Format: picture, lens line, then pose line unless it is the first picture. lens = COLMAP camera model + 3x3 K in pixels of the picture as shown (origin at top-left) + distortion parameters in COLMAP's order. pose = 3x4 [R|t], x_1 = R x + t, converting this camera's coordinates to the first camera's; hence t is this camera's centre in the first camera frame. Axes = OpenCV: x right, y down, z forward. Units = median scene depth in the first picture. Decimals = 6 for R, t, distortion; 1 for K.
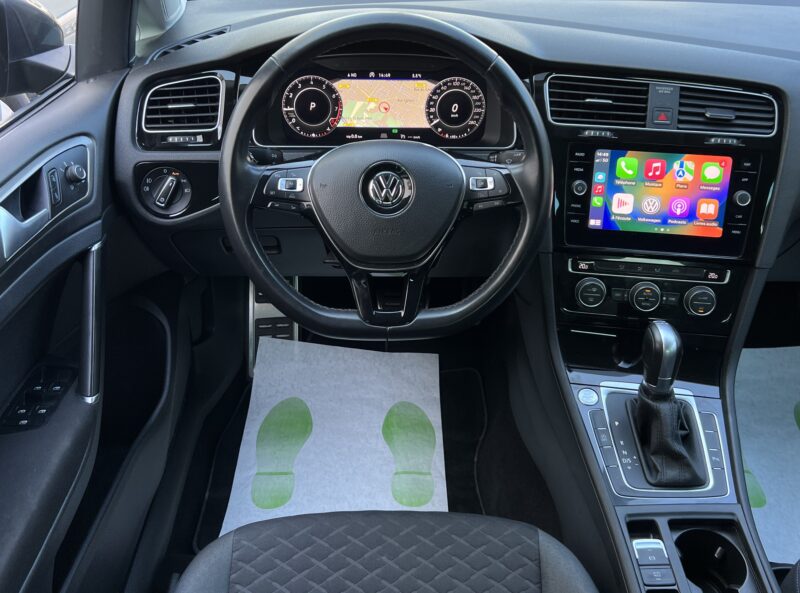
lens RADIAL K [[748.8, 0, 397.7], [0, 748.8, 285.3], [0, 0, 1]] dist [0.035168, 0.000000]
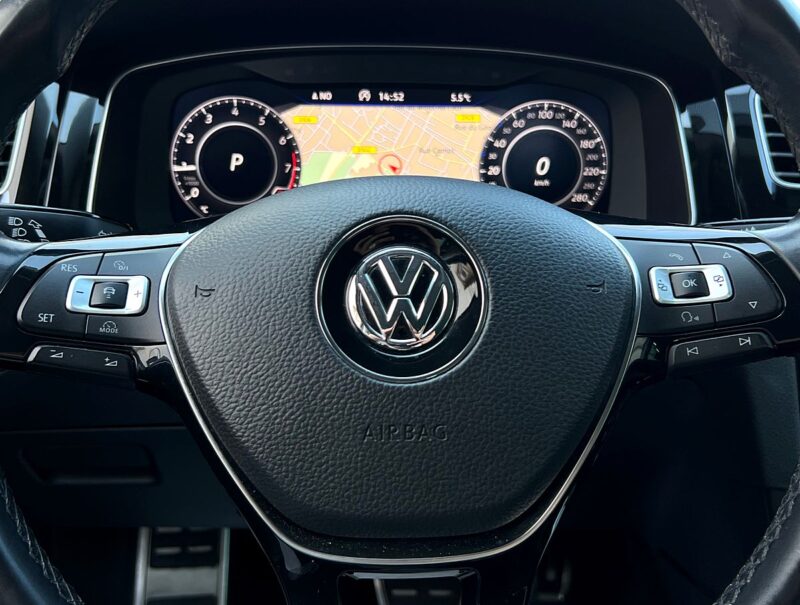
lens RADIAL K [[837.2, 0, 398.2], [0, 837.2, 305.7], [0, 0, 1]] dist [0.043860, 0.000000]
pose [[0.999995, 0.001827, -0.002699, -0.012341], [-0.002394, 0.973733, -0.227680, -0.036051], [0.002212, 0.227685, 0.973732, 0.542862]]
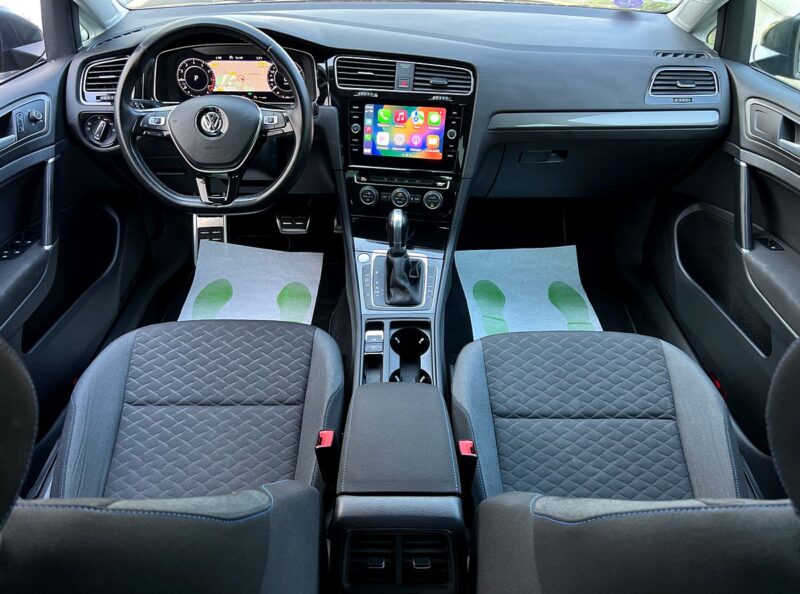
lens RADIAL K [[594.5, 0, 399.4], [0, 594.5, 293.7], [0, 0, 1]] dist [0.049900, -0.042710]
pose [[0.999743, 0.000555, -0.022658, 0.365834], [0.001159, 0.997139, 0.075580, 0.129013], [0.022636, -0.075587, 0.996882, -0.311614]]
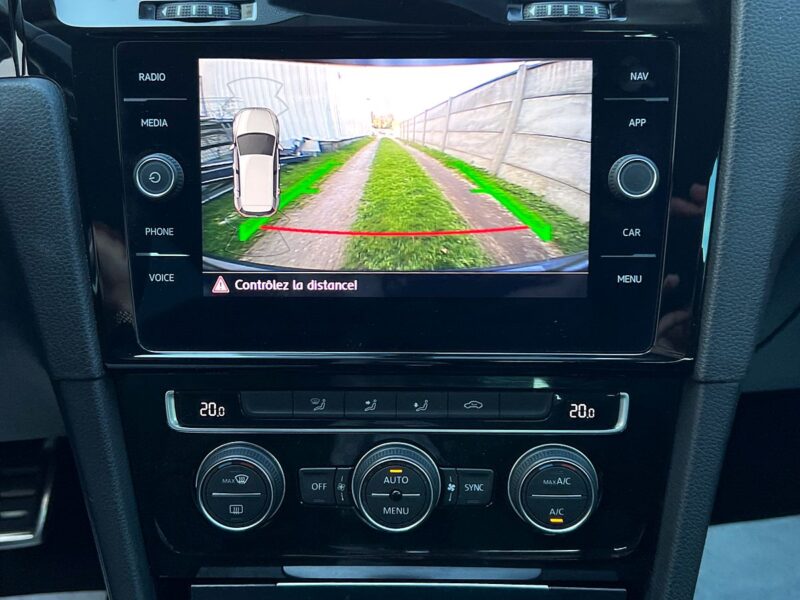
lens RADIAL K [[949.2, 0, 390.2], [0, 949.2, 295.5], [0, 0, 1]] dist [0.078911, 0.000000]
pose [[0.994950, -0.067725, 0.074080, 0.309093], [0.074689, 0.992607, -0.095670, -0.030113], [-0.067053, 0.100720, 0.992653, 0.583116]]
